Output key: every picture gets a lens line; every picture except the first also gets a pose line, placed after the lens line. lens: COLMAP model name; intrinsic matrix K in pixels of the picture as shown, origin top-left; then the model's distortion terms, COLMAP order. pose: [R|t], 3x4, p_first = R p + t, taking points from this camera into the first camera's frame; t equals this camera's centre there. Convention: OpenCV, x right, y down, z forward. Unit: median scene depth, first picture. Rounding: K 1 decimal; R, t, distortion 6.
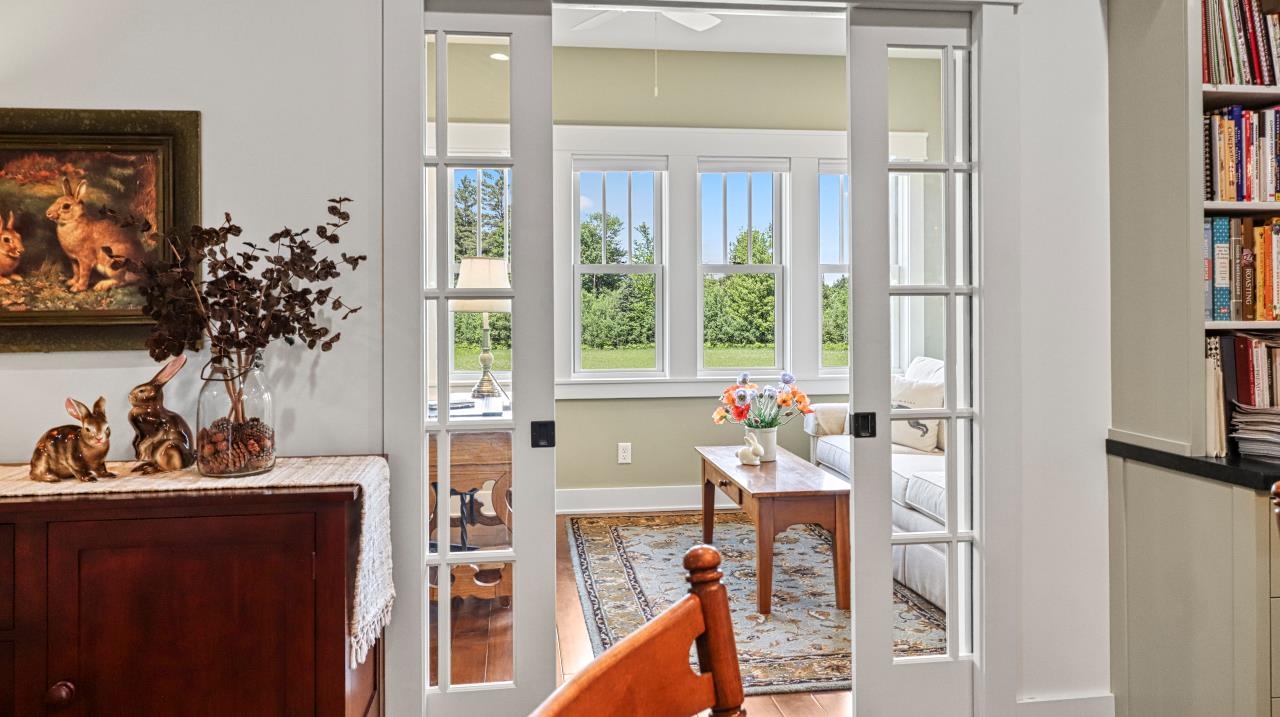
lens RADIAL K [[935.1, 0, 622.7], [0, 935.1, 300.1], [0, 0, 1]] dist [0.007755, 0.000113]
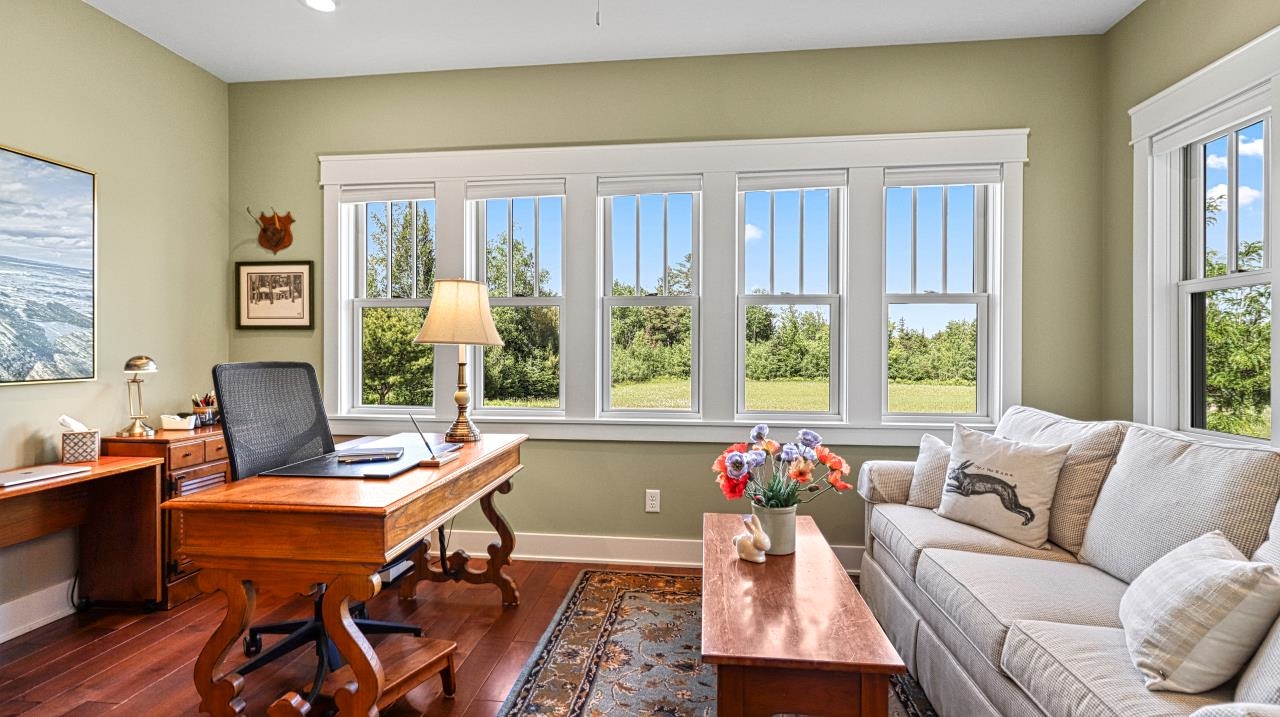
lens RADIAL K [[595.7, 0, 632.0], [0, 595.7, 353.5], [0, 0, 1]] dist [0.002748, -0.000541]
pose [[0.970068, 0.006730, -0.242740, 0.121305], [-0.004491, 0.999942, 0.009774, 0.013166], [0.242792, -0.008392, 0.970042, 0.422088]]
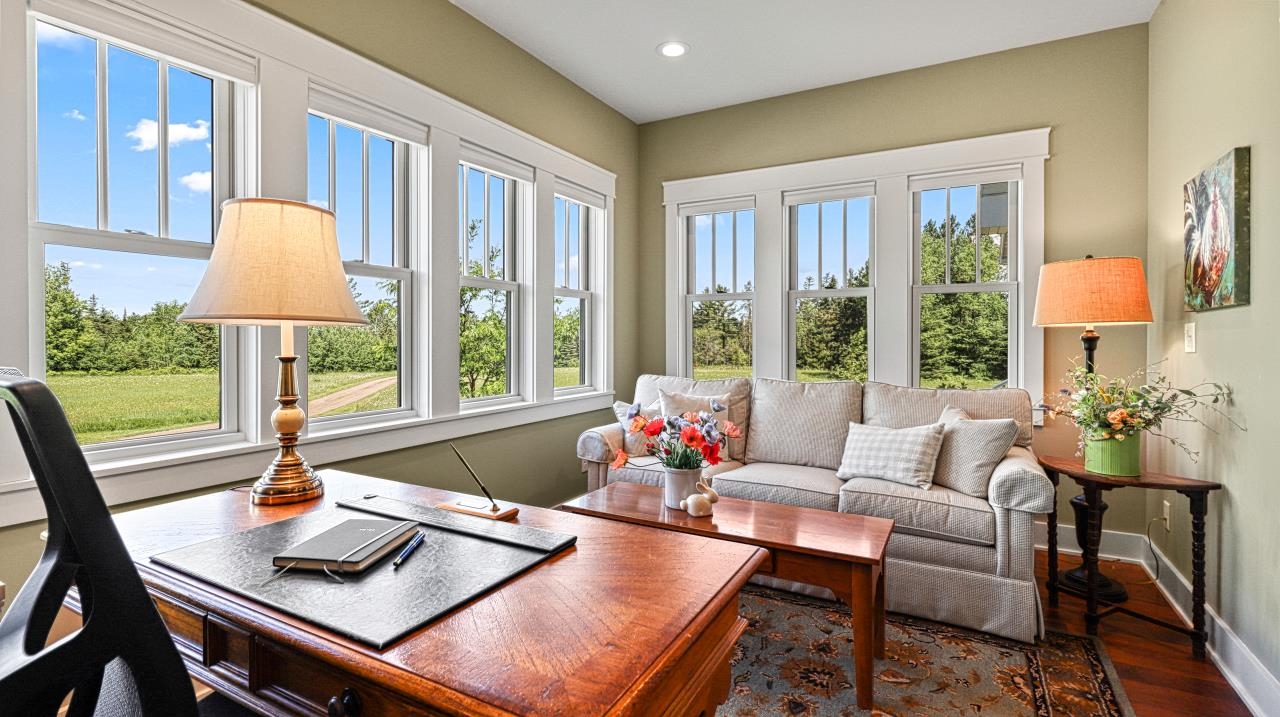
lens RADIAL K [[595.7, 0, 625.4], [0, 595.7, 341.2], [0, 0, 1]] dist [0.002748, -0.000541]
pose [[0.595800, -0.001228, 0.803132, -0.243739], [-0.006671, 0.999957, 0.006478, 0.016181], [-0.803105, -0.009217, 0.595766, 0.575438]]
